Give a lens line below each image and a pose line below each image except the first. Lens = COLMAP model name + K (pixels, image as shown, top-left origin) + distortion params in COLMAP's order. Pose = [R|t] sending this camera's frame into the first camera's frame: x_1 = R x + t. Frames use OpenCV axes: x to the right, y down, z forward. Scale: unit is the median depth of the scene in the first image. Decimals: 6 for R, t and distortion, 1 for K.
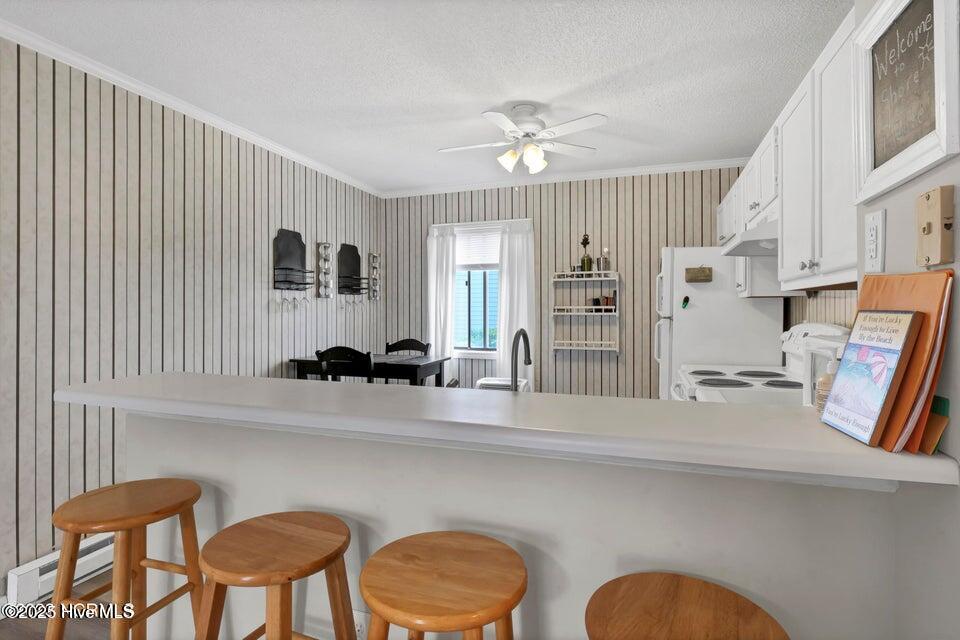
lens RADIAL K [[477.8, 0, 479.0], [0, 477.8, 313.0], [0, 0, 1]] dist [-0.014833, 0.001482]
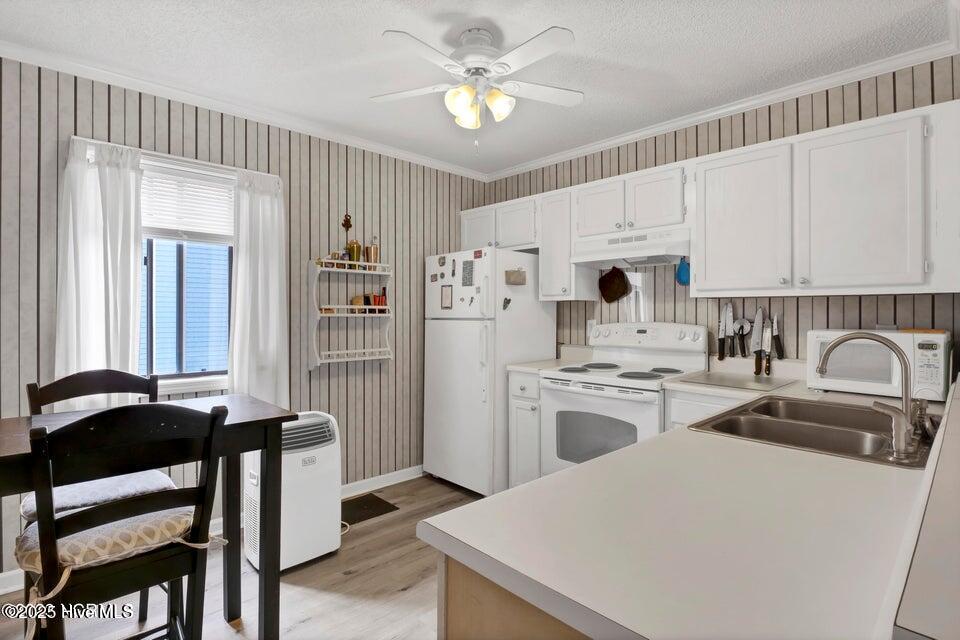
lens RADIAL K [[477.8, 0, 473.4], [0, 477.8, 311.9], [0, 0, 1]] dist [-0.014833, 0.001482]
pose [[0.458902, 0.004297, 0.888477, -0.381377], [-0.002162, 0.999991, -0.003719, -0.001220], [-0.888485, -0.000215, 0.458907, 0.454503]]
